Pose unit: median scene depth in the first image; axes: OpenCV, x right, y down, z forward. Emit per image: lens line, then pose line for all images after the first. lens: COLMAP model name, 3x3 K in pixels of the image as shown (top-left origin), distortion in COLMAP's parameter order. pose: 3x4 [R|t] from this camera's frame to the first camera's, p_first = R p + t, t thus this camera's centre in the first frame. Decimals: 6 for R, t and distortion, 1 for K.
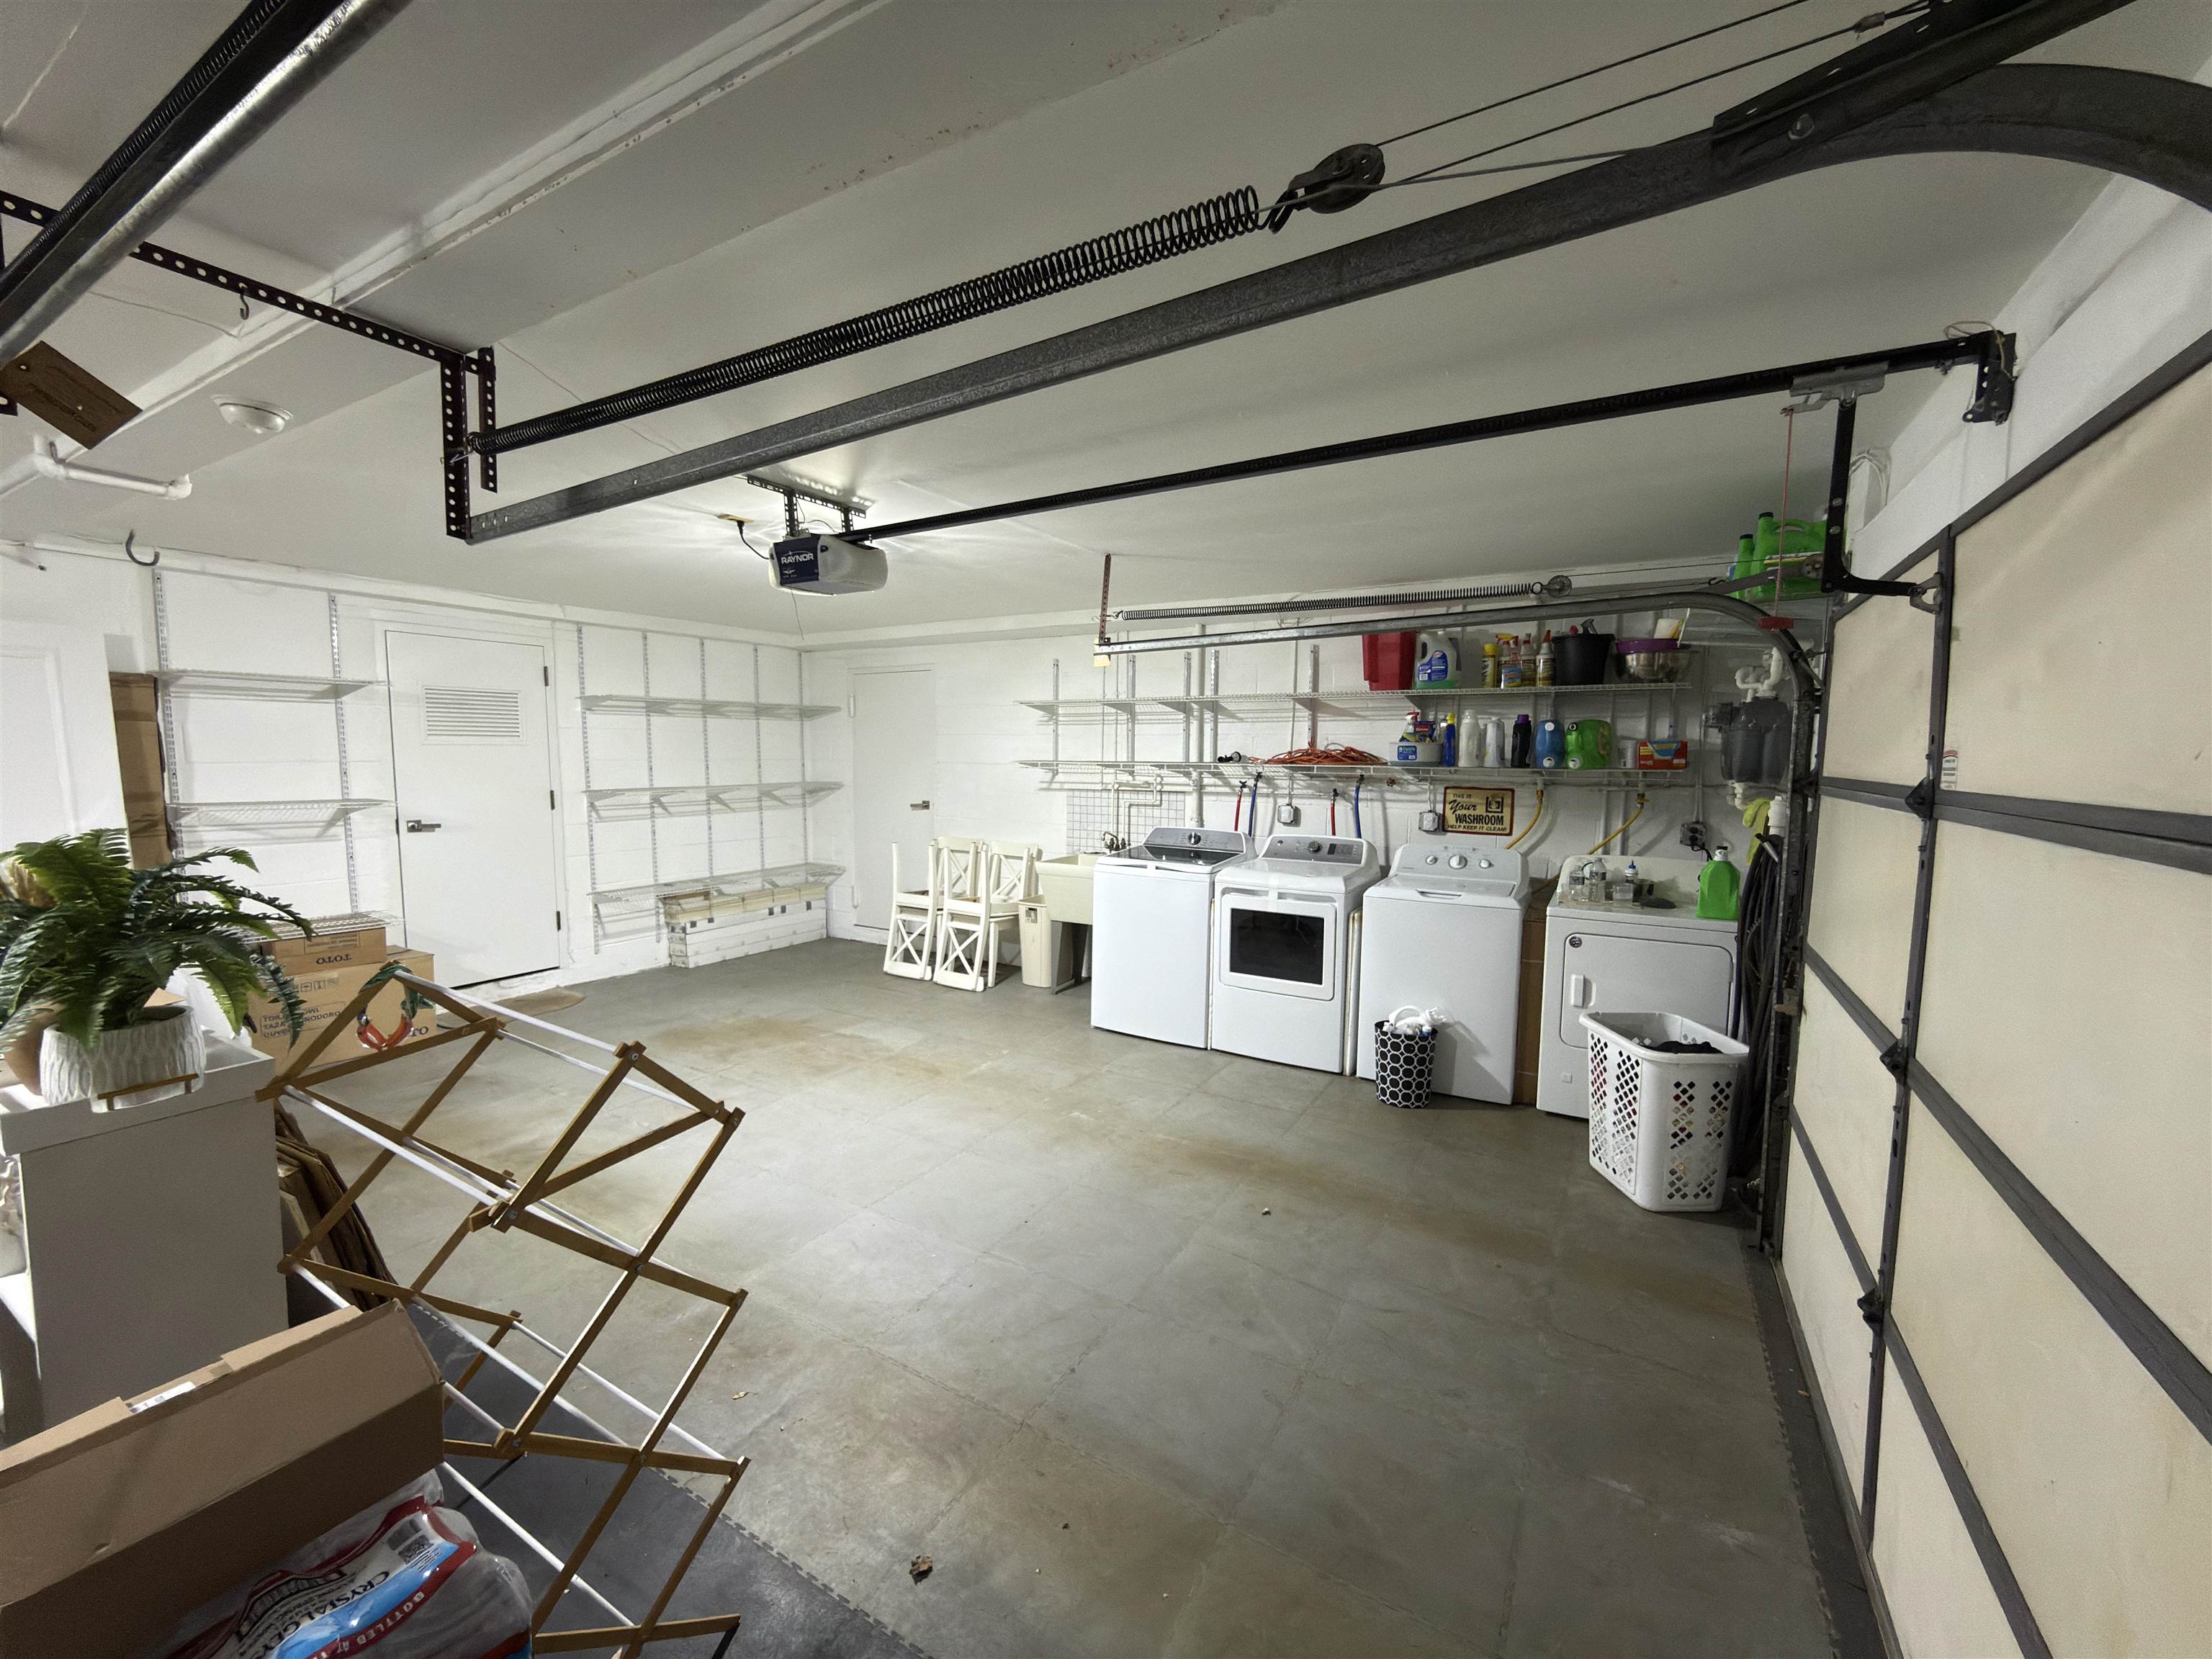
lens RADIAL K [[882.0, 0, 1106.5], [0, 882.0, 832.0], [0, 0, 1]] dist [-0.001611, 0.000989]
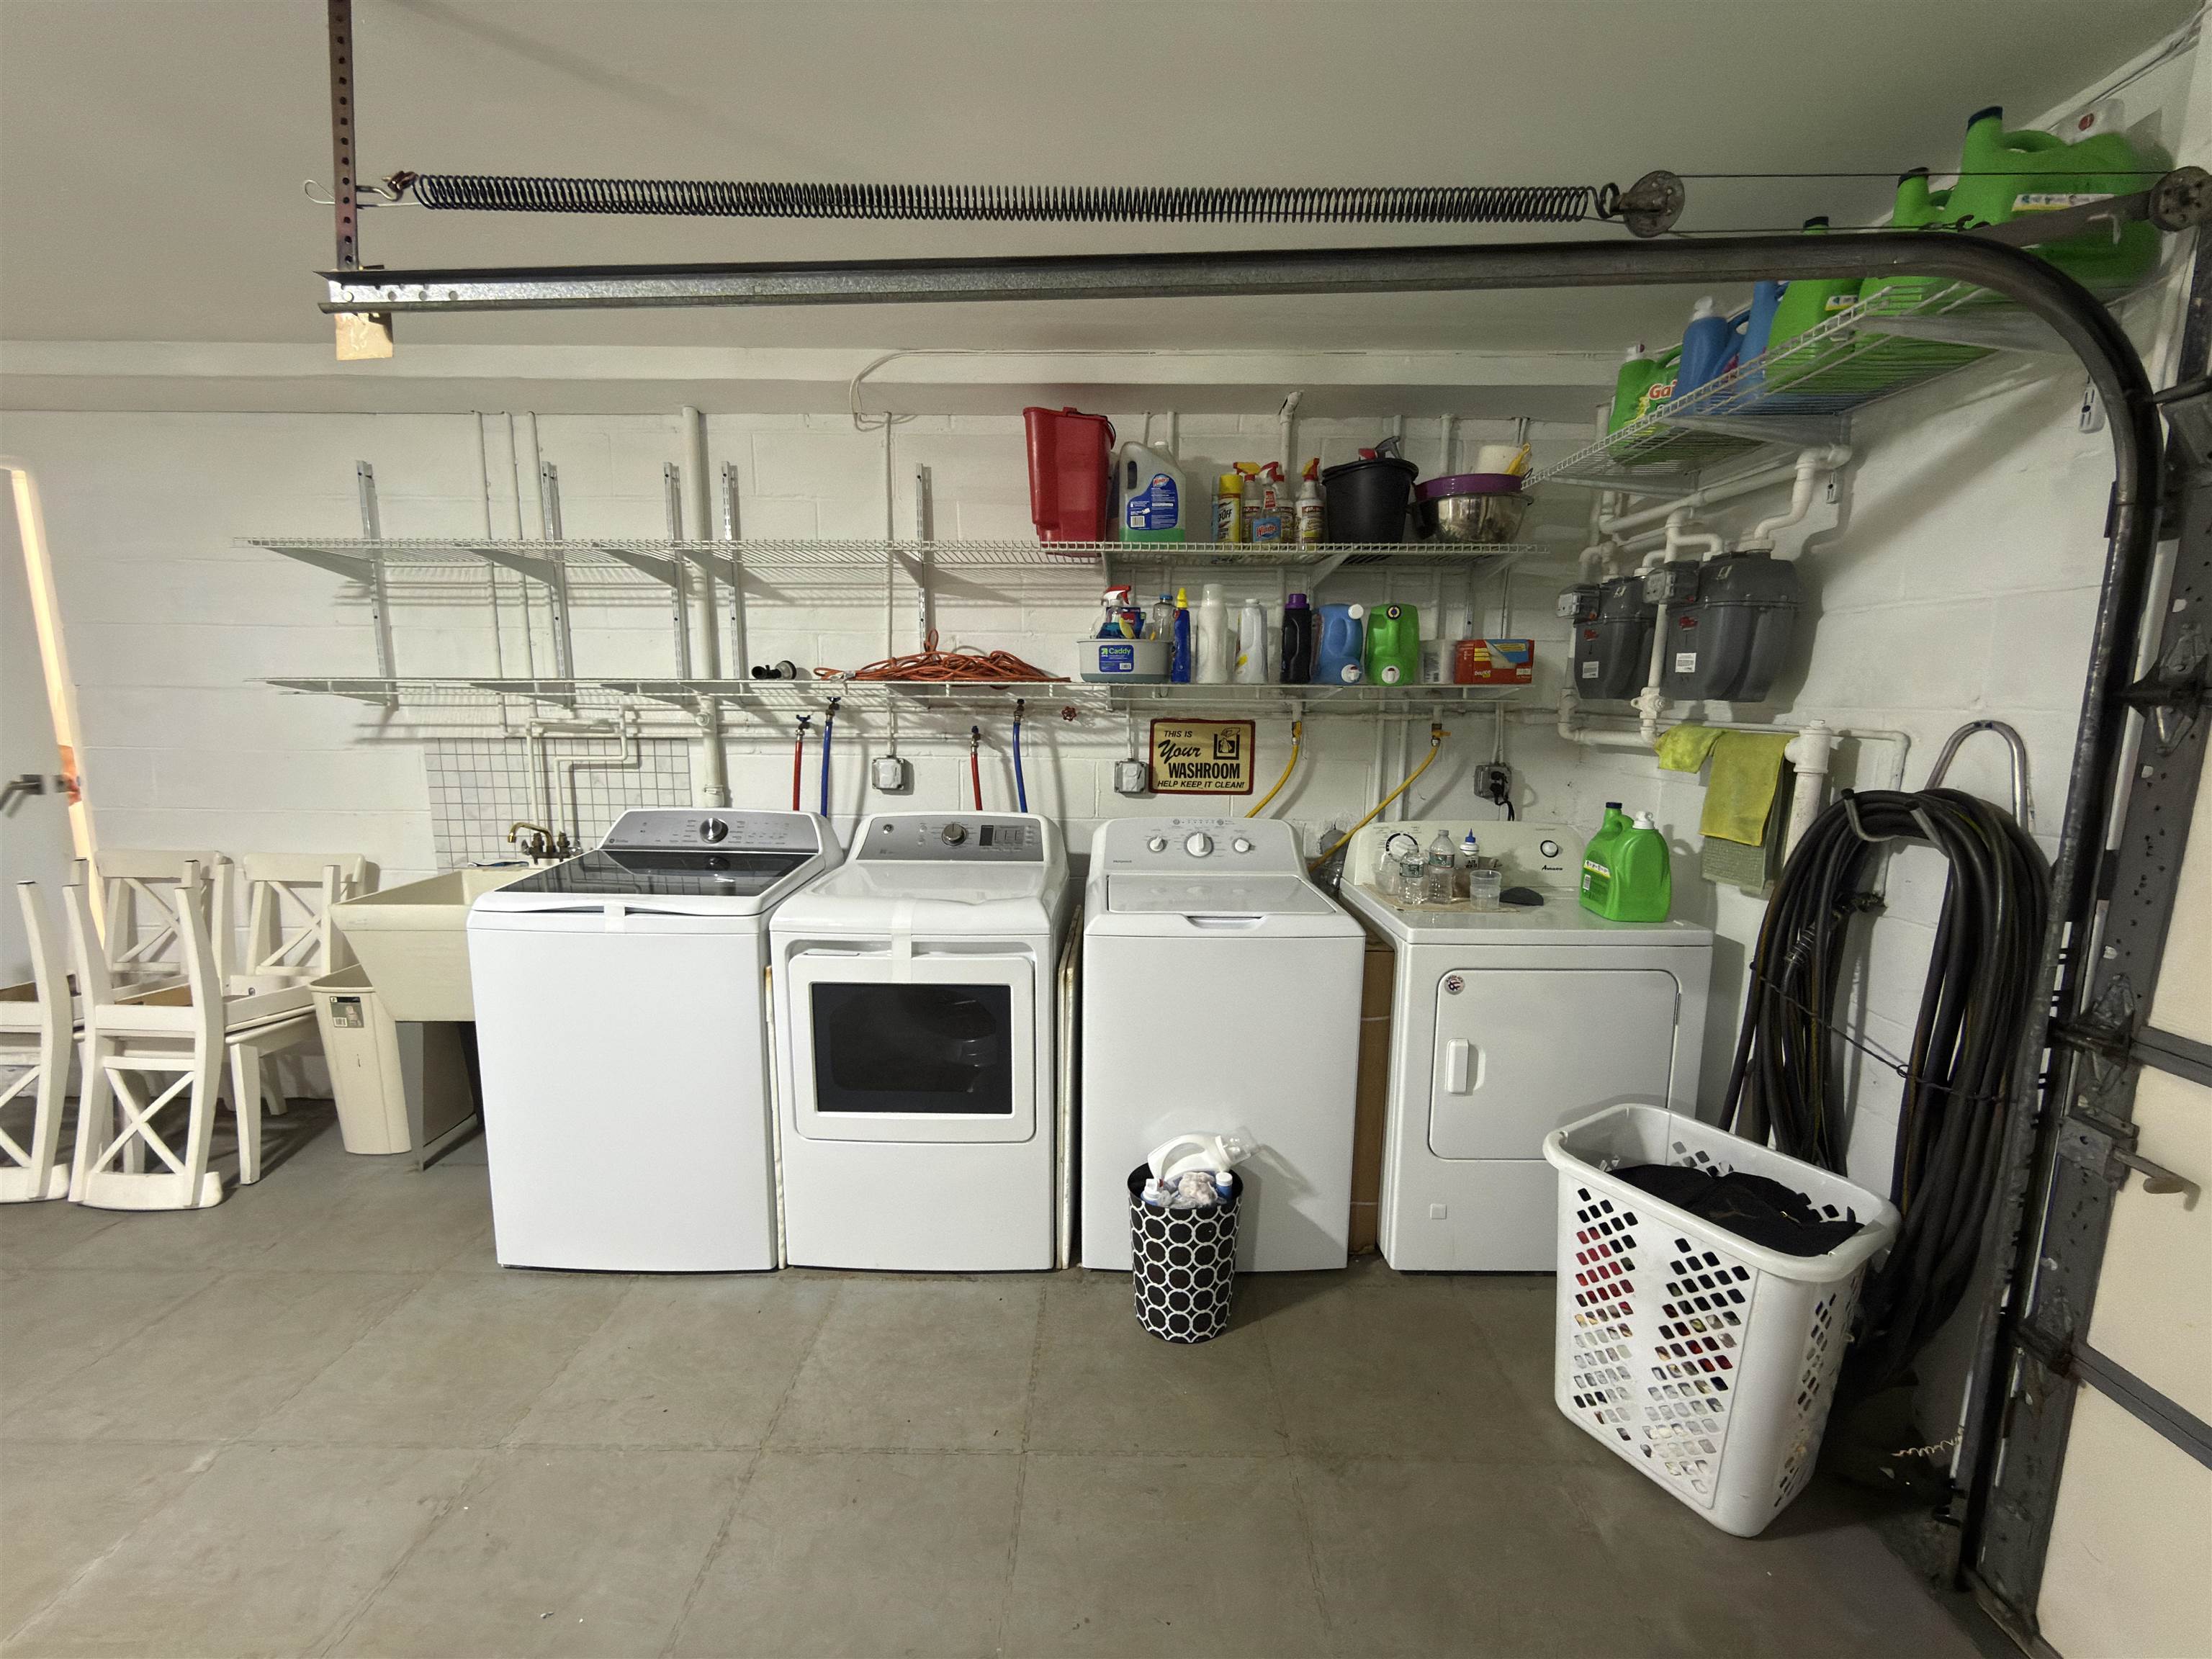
lens RADIAL K [[882.0, 0, 1108.8], [0, 882.0, 833.0], [0, 0, 1]] dist [-0.001611, 0.000989]
pose [[0.865752, -0.077560, 0.494427, 0.049344], [0.045131, 0.995992, 0.077215, -0.021700], [-0.498434, -0.044535, 0.865783, 0.487238]]
